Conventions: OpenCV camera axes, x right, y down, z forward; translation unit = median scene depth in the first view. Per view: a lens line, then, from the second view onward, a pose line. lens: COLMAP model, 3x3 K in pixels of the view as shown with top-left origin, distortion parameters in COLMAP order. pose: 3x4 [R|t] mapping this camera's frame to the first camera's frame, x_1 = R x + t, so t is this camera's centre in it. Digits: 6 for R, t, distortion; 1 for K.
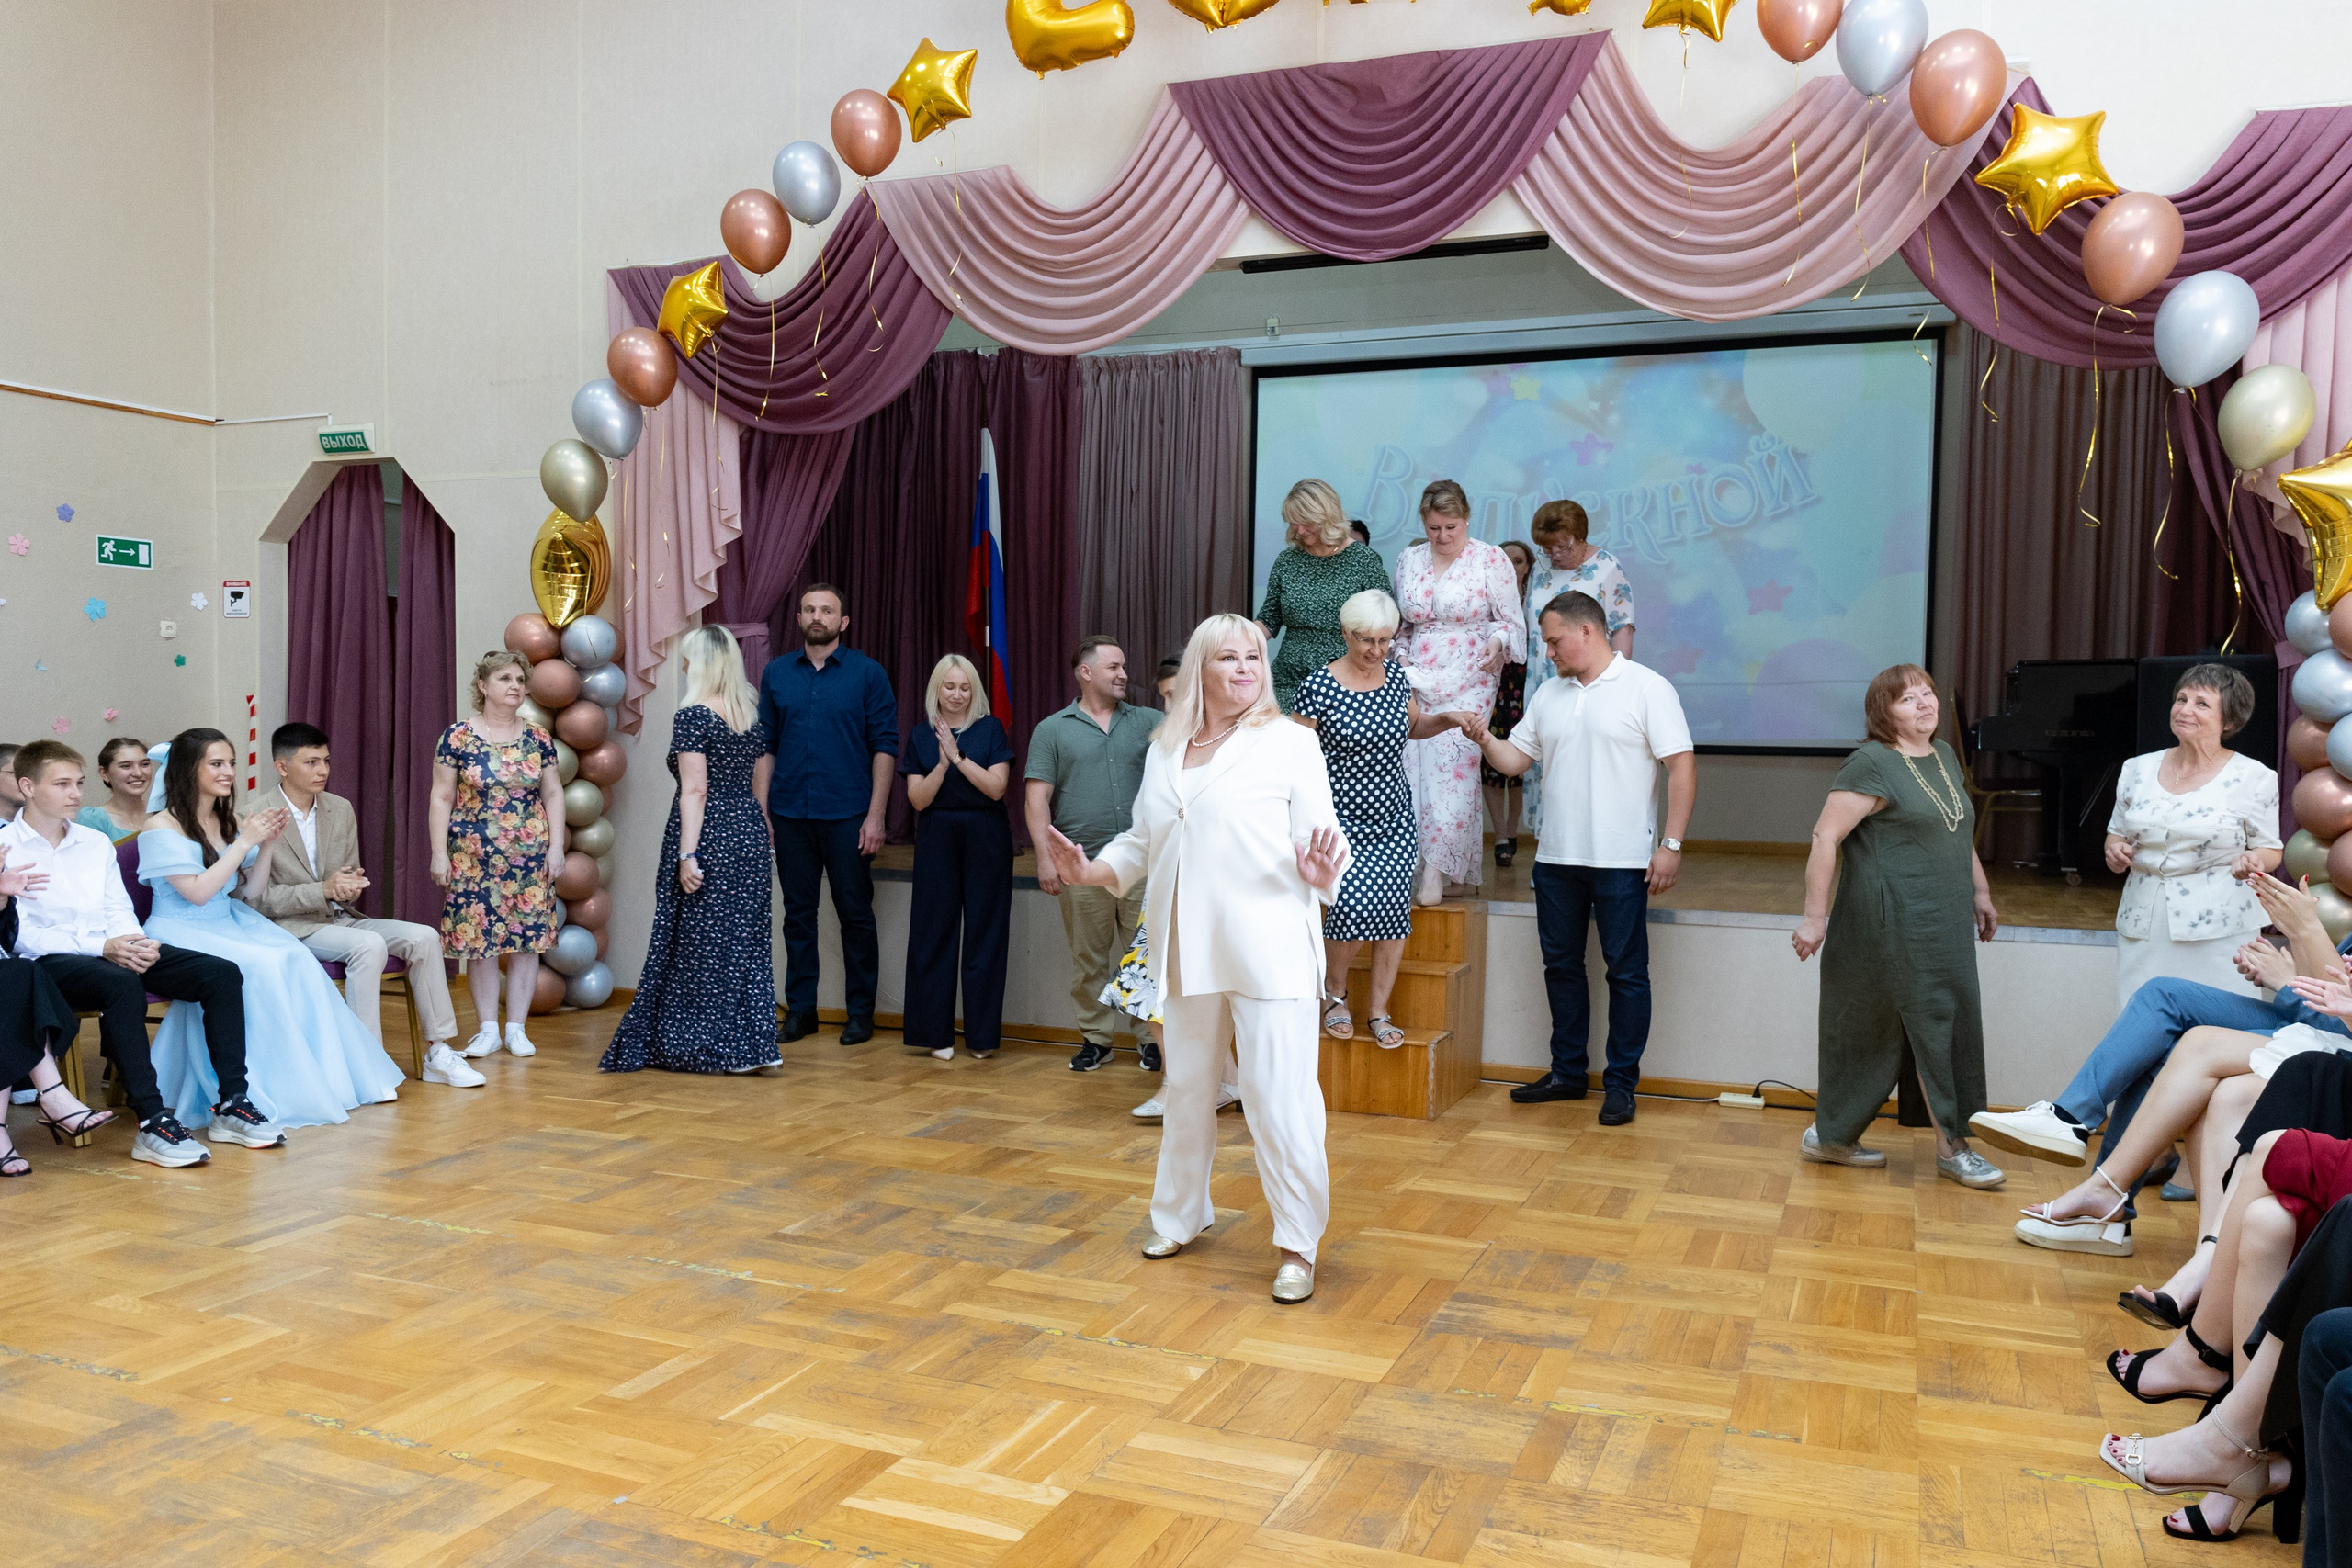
lens RADIAL K [[1732.0, 0, 1266.1], [0, 1732.0, 832.6], [0, 0, 1]] dist [-0.010991, -0.021125]
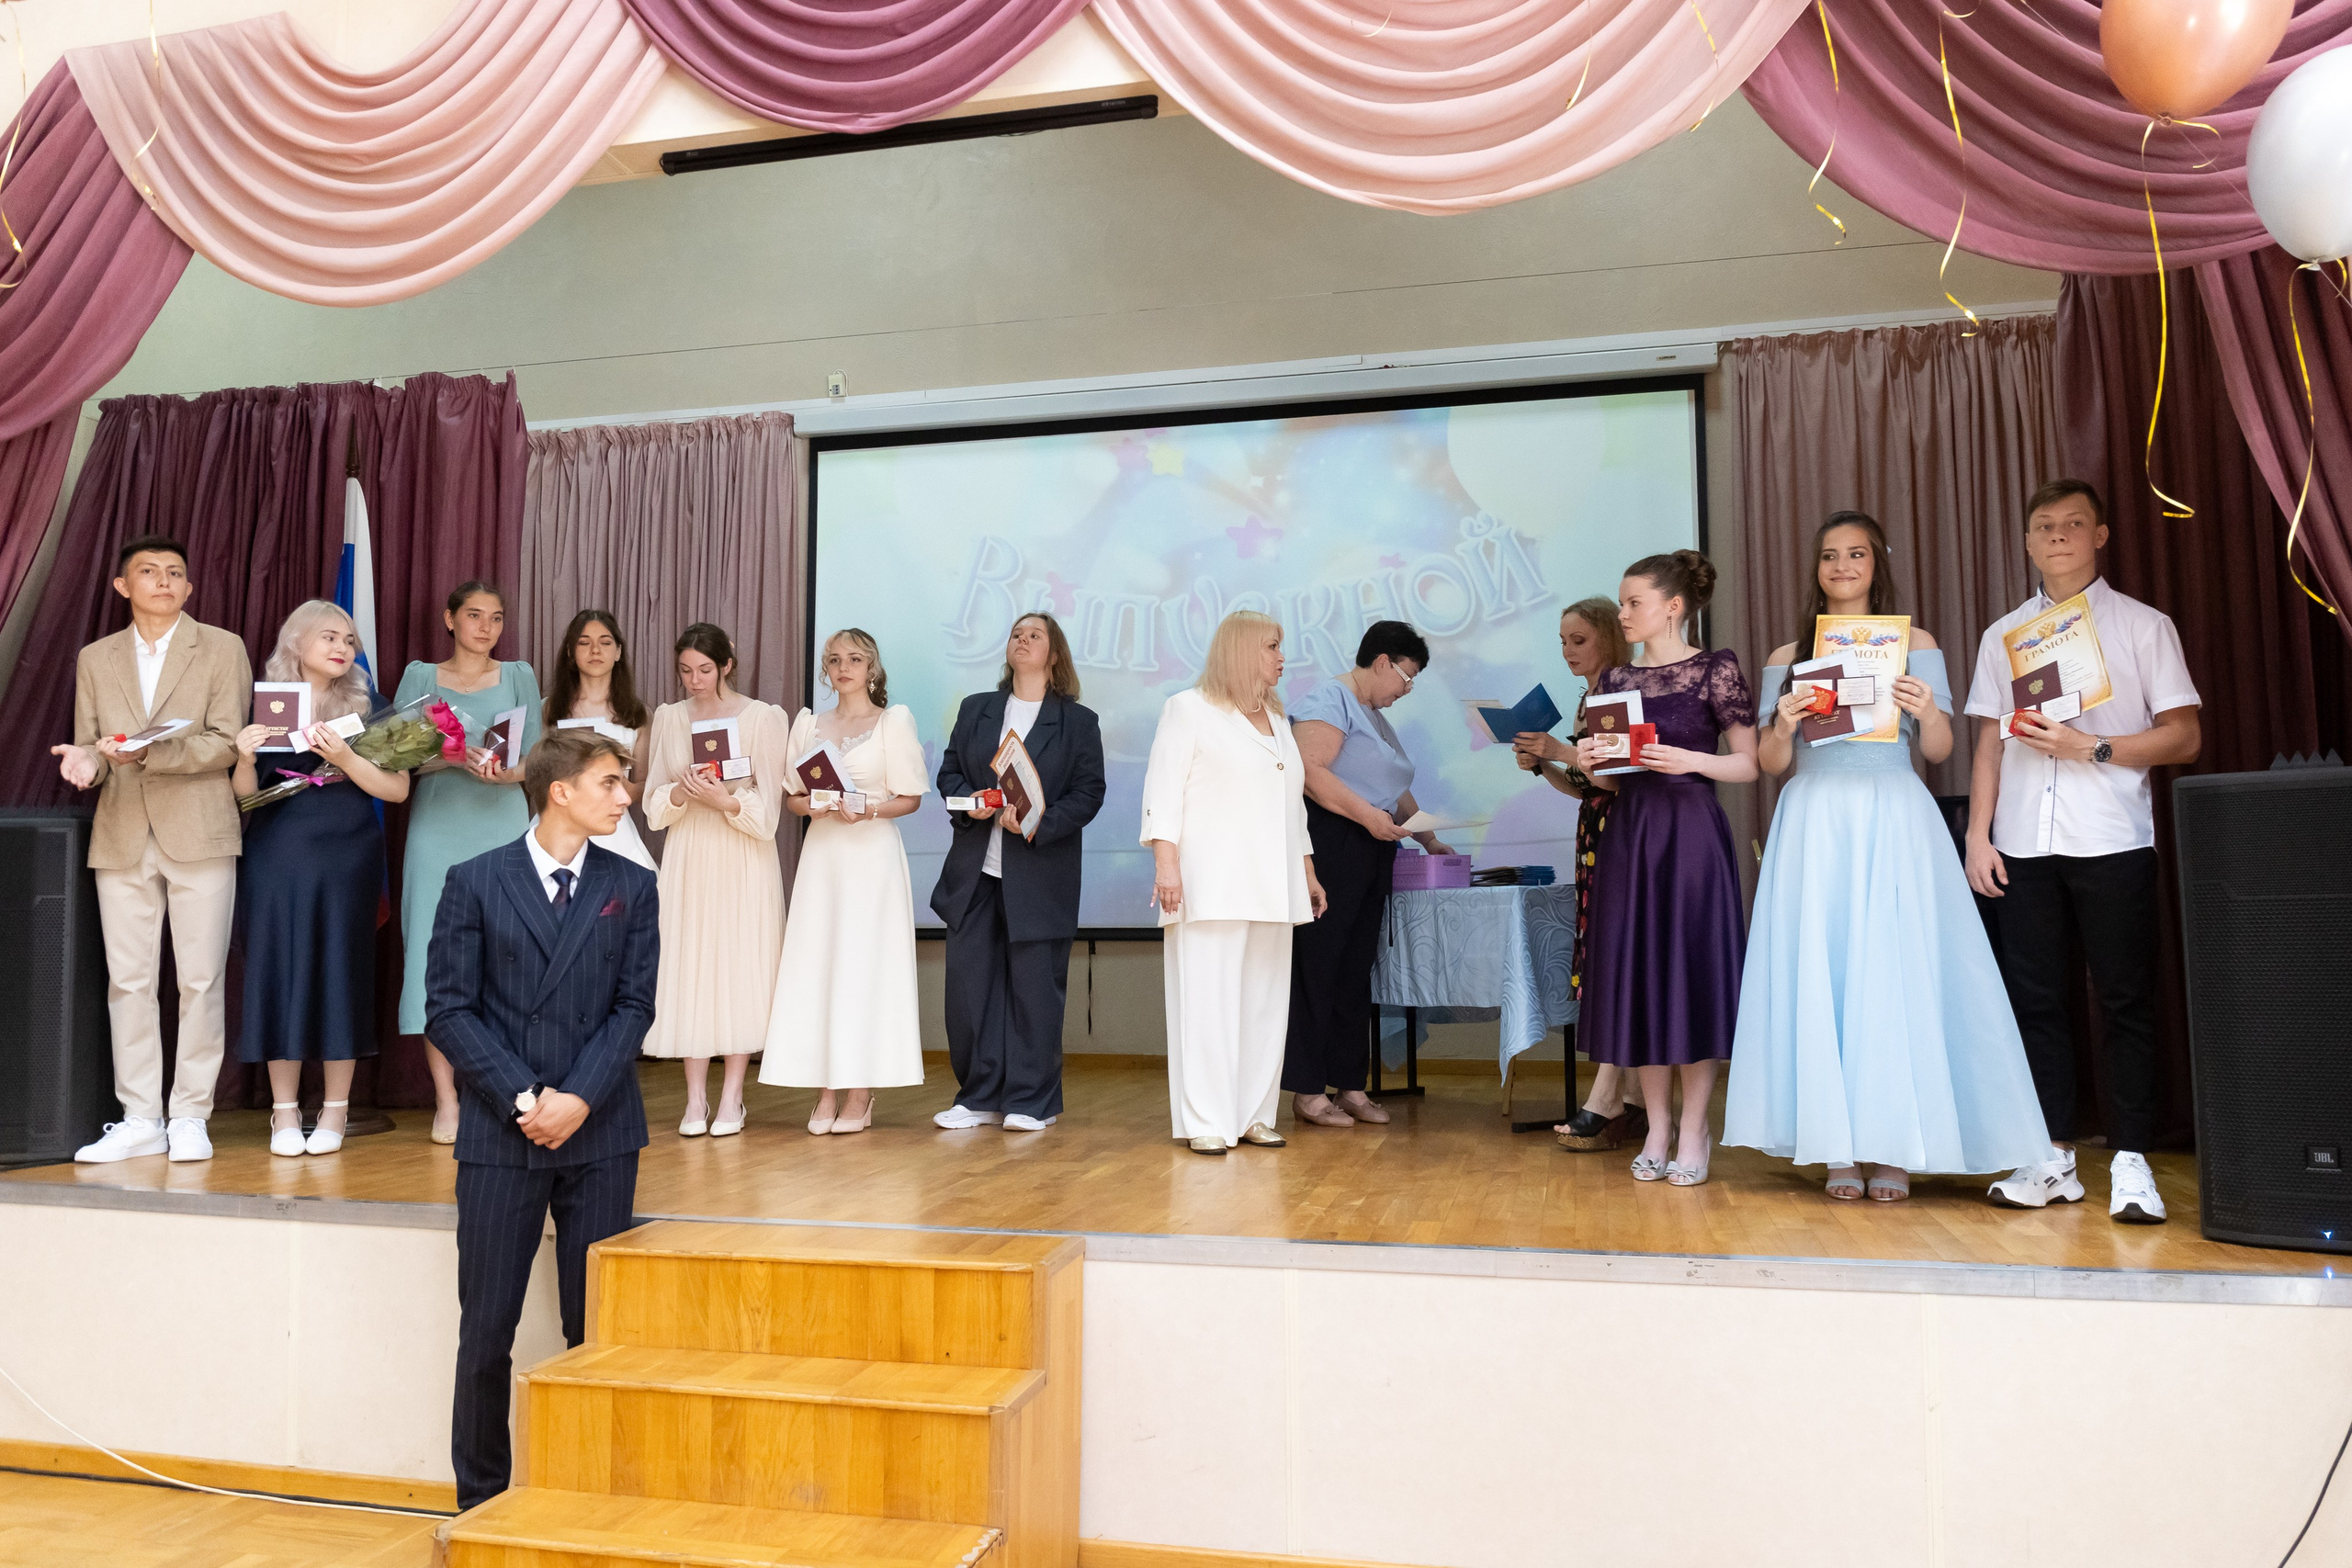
lens RADIAL K [[1633.2, 0, 1194.6], [0, 1633.2, 798.1], [0, 0, 1]] dist [-0.012207, -0.015465]
pose [[0.990841, -0.013418, 0.134366, 0.091176], [0.029631, 0.992404, -0.119399, -0.034469], [-0.131743, 0.122287, 0.983712, 0.446617]]
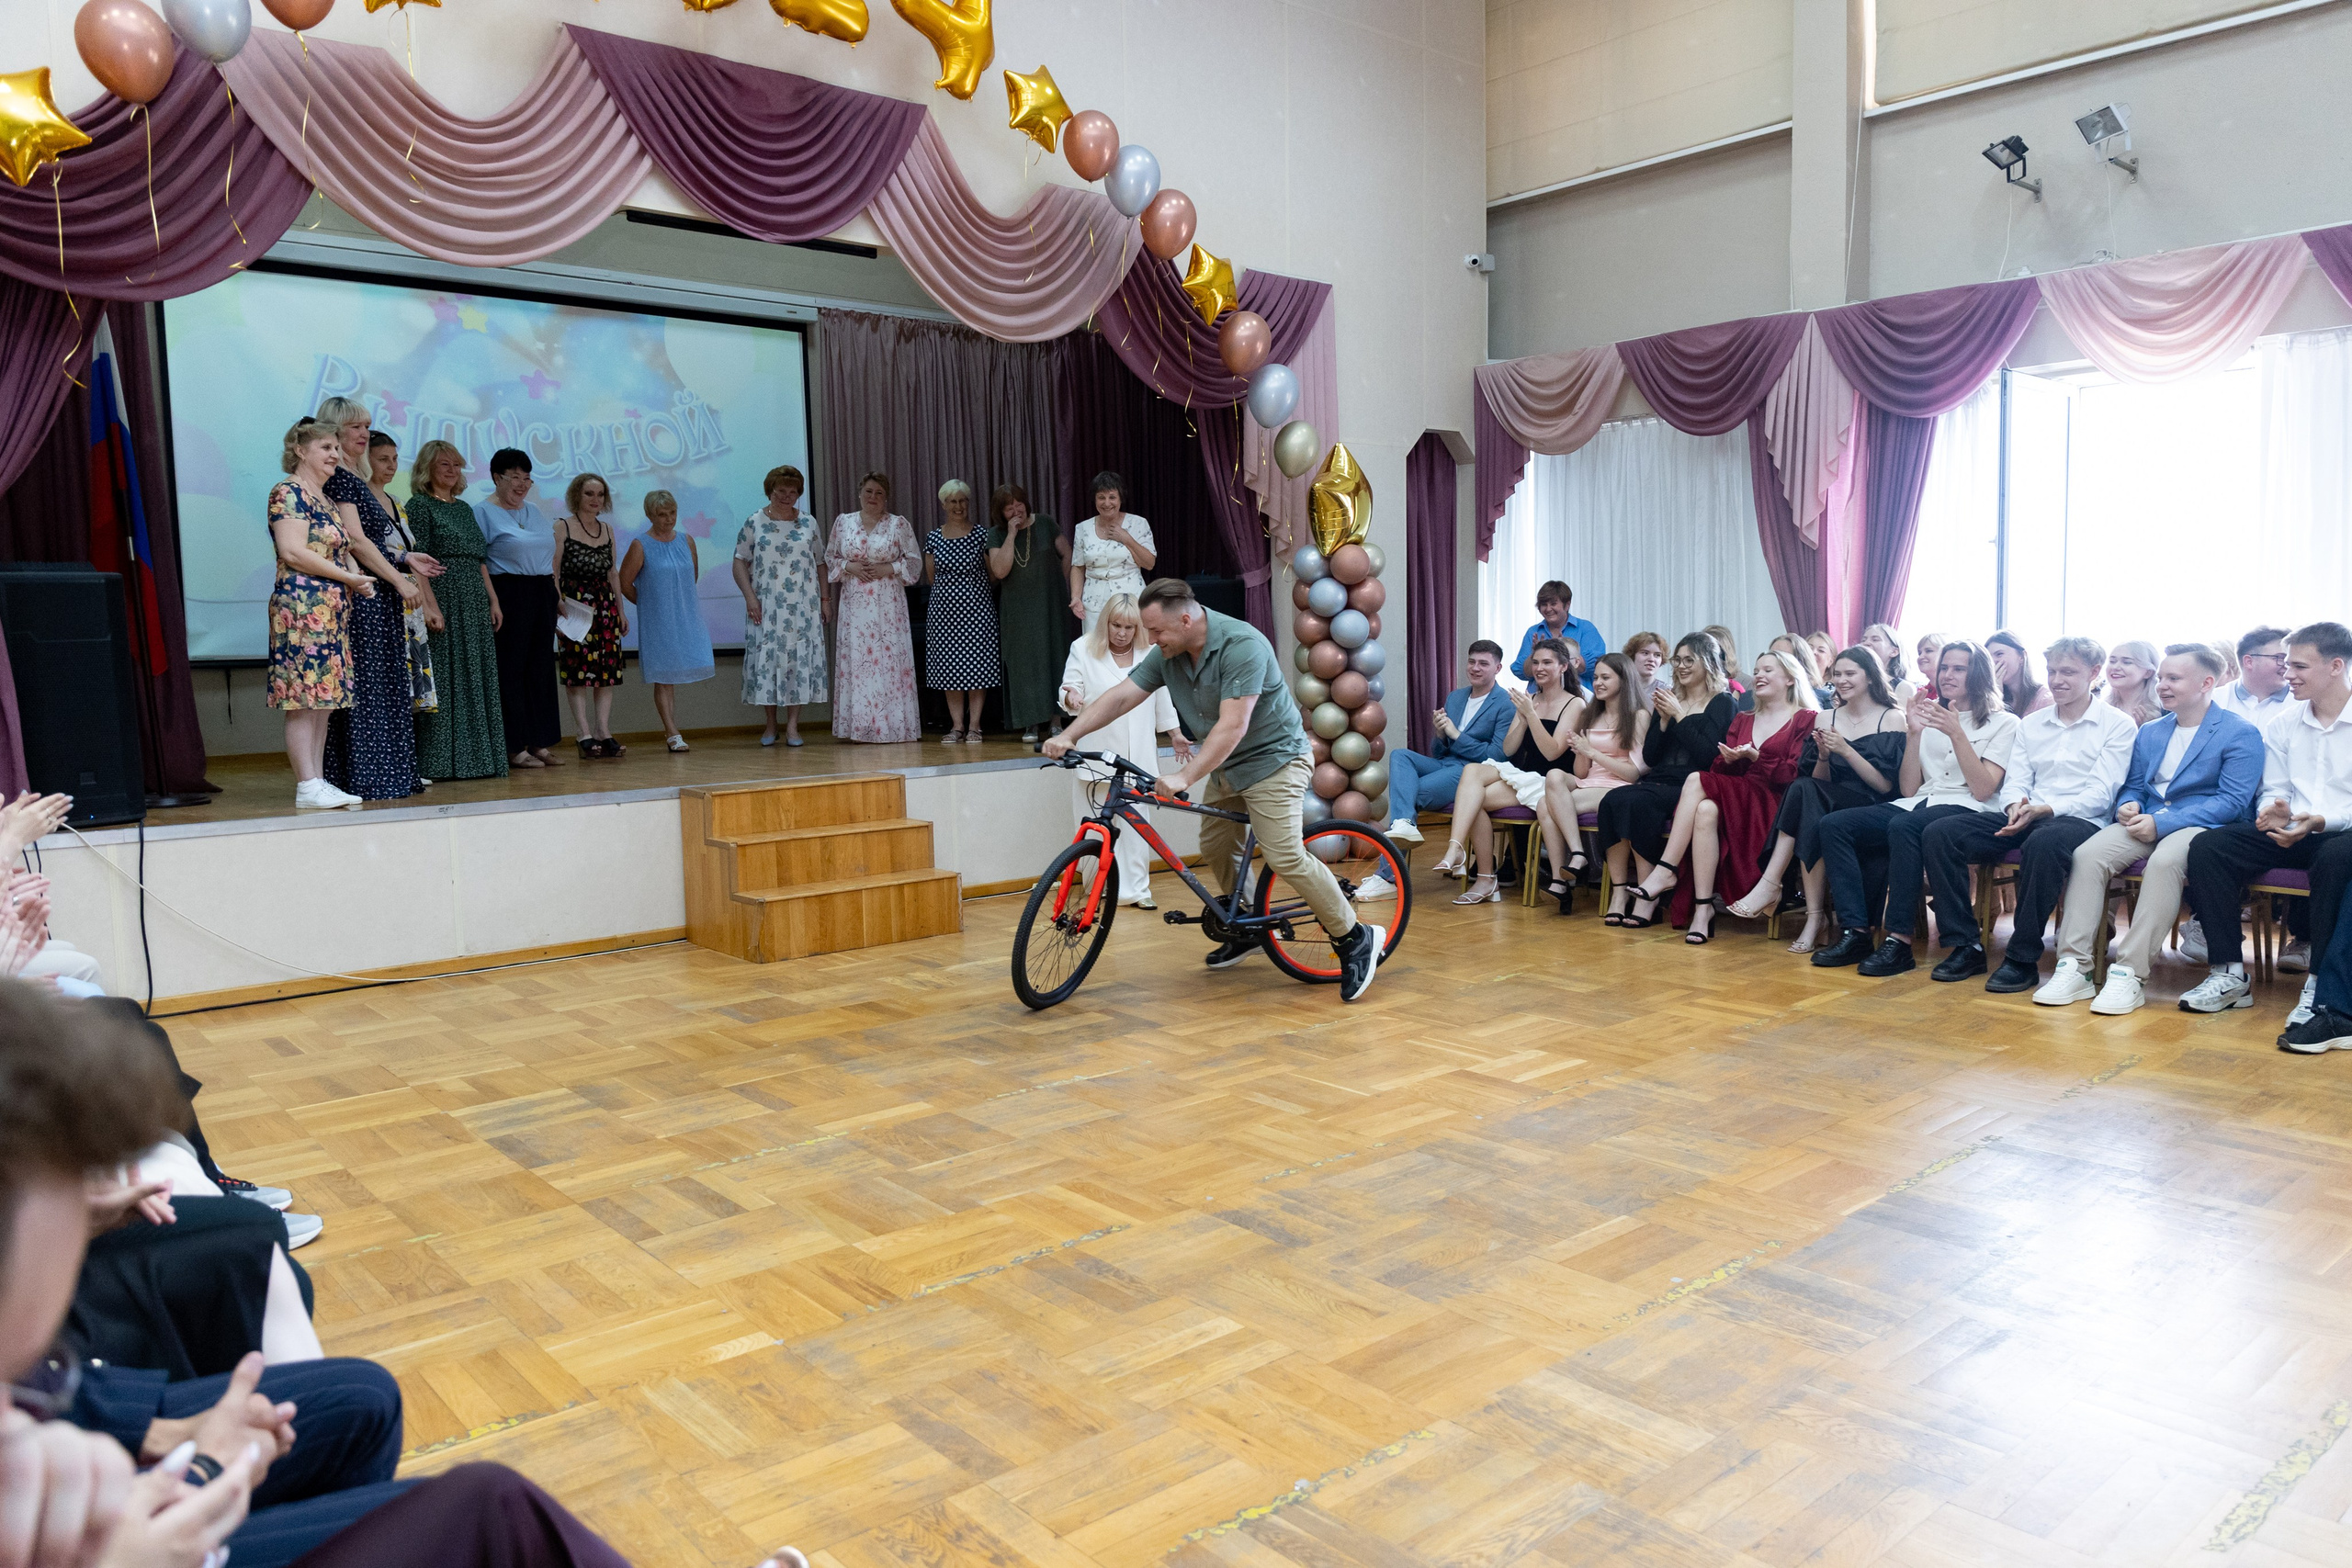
lens RADIAL K [[1633.2, 0, 1190.9], [0, 1633.2, 773.0], [0, 0, 1]] dist [-0.012207, -0.015465]
pose [[0.466514, -0.100679, 0.878765, -0.778078], [0.081491, 0.994168, 0.070639, -0.023441], [-0.880752, 0.038658, 0.471998, 0.225209]]
